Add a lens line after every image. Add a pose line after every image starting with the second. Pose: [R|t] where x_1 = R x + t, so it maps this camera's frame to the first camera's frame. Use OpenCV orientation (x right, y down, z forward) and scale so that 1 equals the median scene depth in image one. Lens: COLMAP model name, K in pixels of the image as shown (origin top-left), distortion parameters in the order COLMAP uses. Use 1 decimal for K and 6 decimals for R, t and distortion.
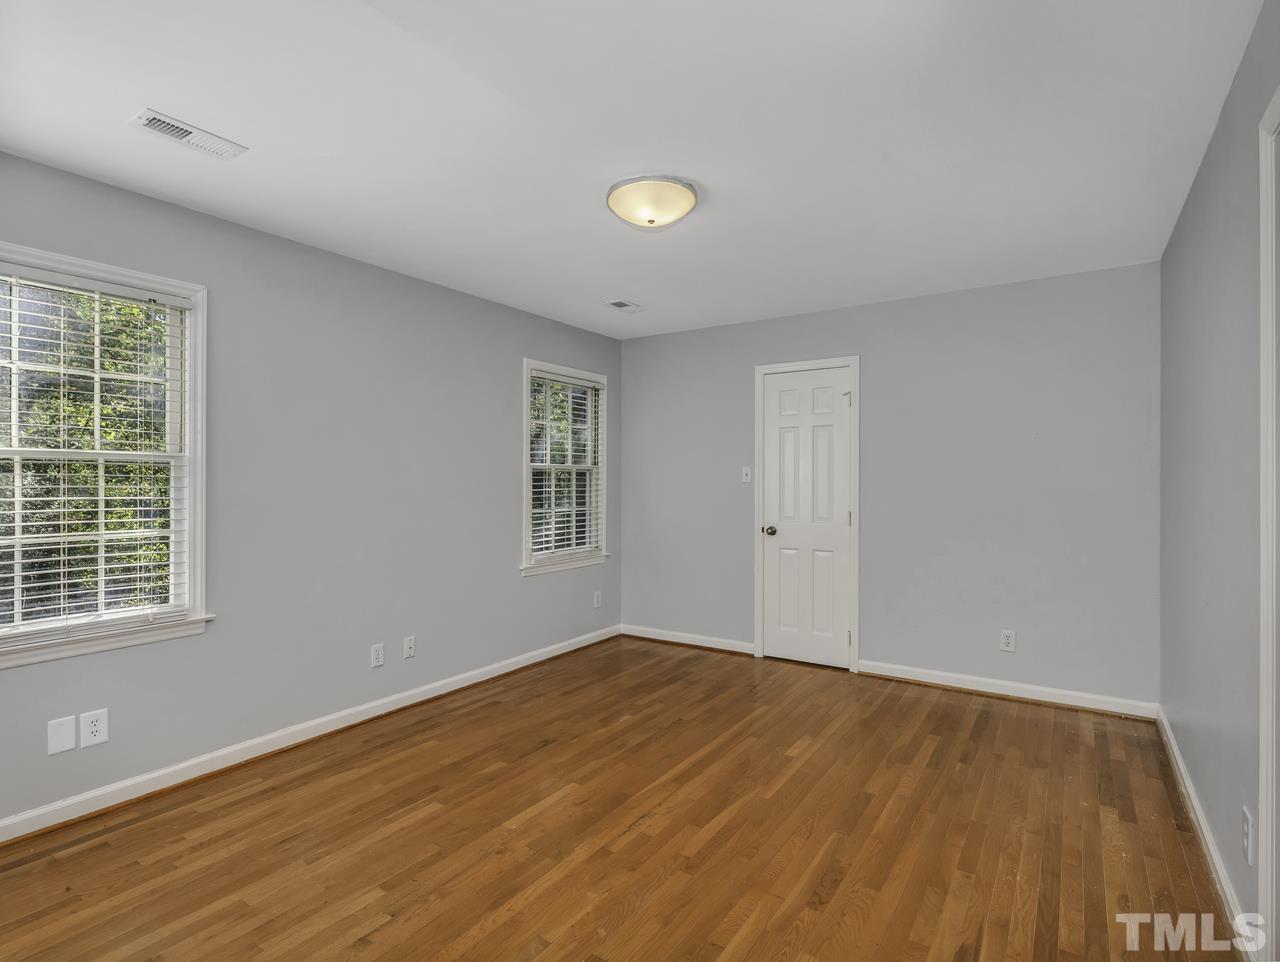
lens RADIAL K [[654.8, 0, 628.9], [0, 654.8, 482.1], [0, 0, 1]] dist [0.002247, 0.001180]
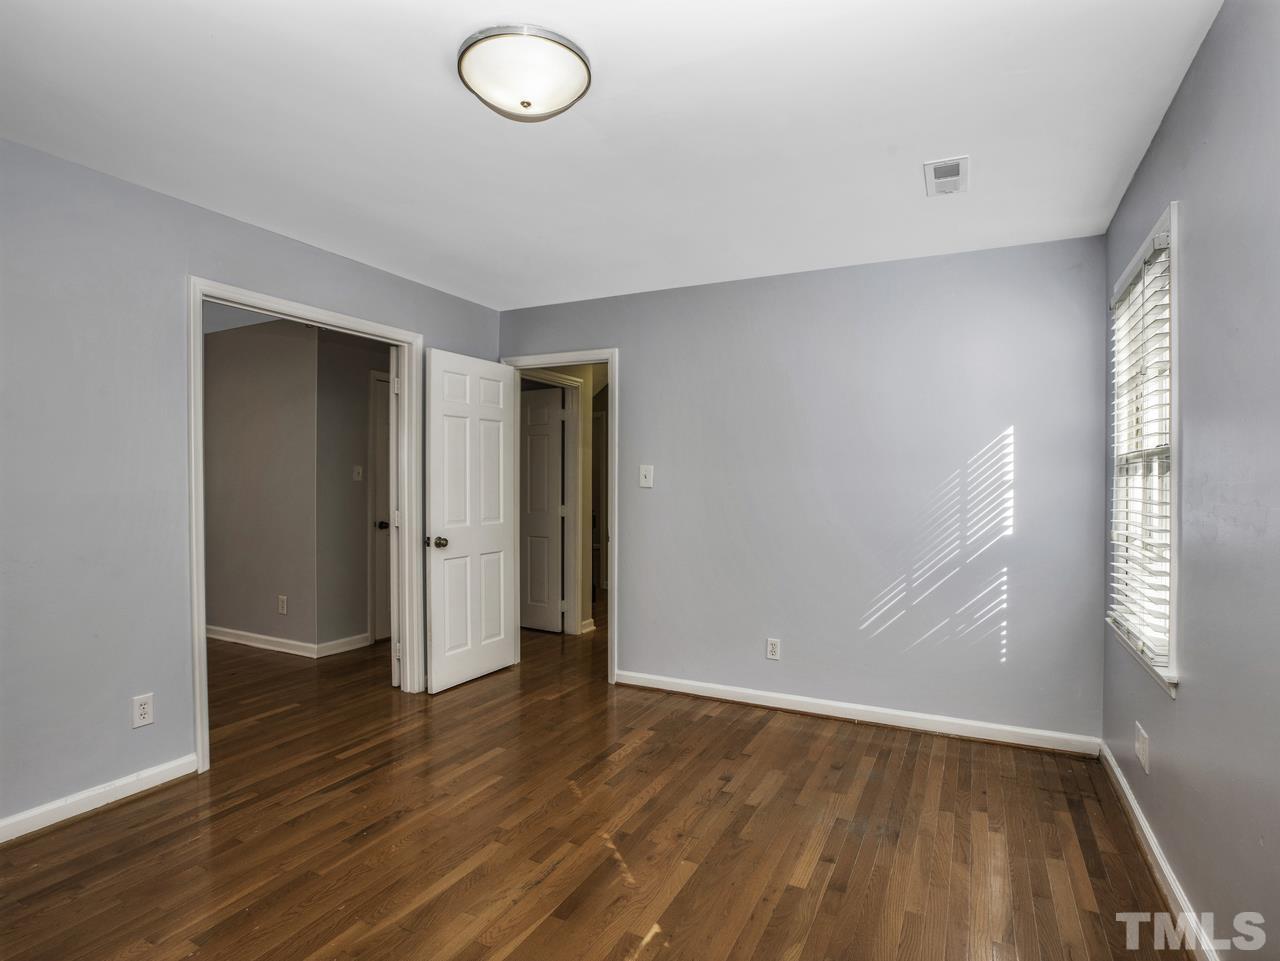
lens RADIAL K [[654.8, 0, 628.9], [0, 654.8, 481.6], [0, 0, 1]] dist [0.002247, 0.001180]
pose [[-0.990926, -0.001639, -0.134401, 0.022381], [-0.003090, 0.999939, 0.010592, -0.009585], [0.134376, 0.010912, -0.990870, 2.020954]]
